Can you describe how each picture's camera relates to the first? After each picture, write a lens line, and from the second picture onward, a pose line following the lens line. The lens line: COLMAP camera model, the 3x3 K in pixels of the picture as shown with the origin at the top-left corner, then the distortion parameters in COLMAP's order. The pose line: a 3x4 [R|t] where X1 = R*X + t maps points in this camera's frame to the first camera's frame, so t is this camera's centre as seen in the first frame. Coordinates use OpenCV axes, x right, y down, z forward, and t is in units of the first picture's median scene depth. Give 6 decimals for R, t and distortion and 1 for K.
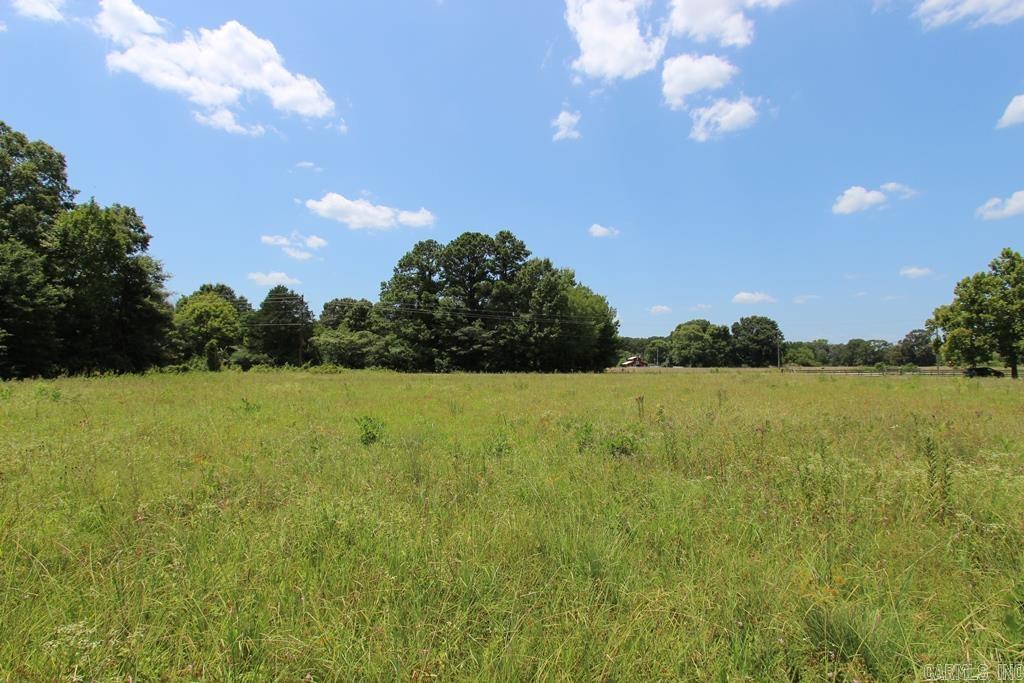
lens RADIAL K [[475.0, 0, 521.4], [0, 475.0, 335.1], [0, 0, 1]] dist [-0.019747, 0.004216]
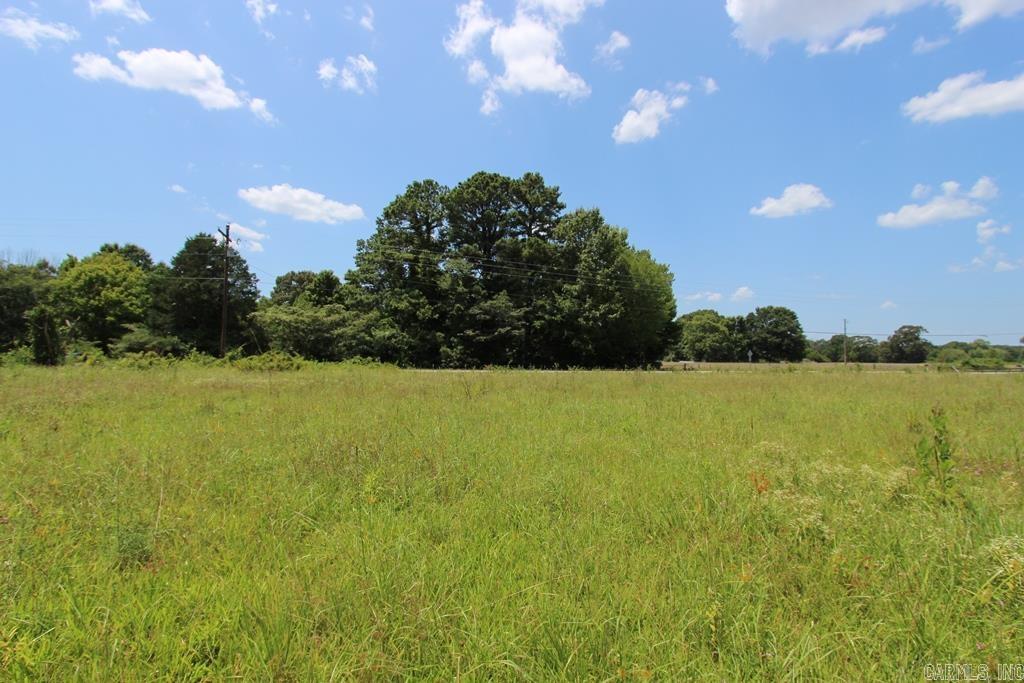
lens RADIAL K [[475.0, 0, 516.1], [0, 475.0, 329.4], [0, 0, 1]] dist [-0.019747, 0.004216]
pose [[0.997484, 0.012569, 0.069775, -0.110730], [-0.012661, 0.999919, 0.000865, 0.020180], [-0.069759, -0.001746, 0.997562, 0.285211]]
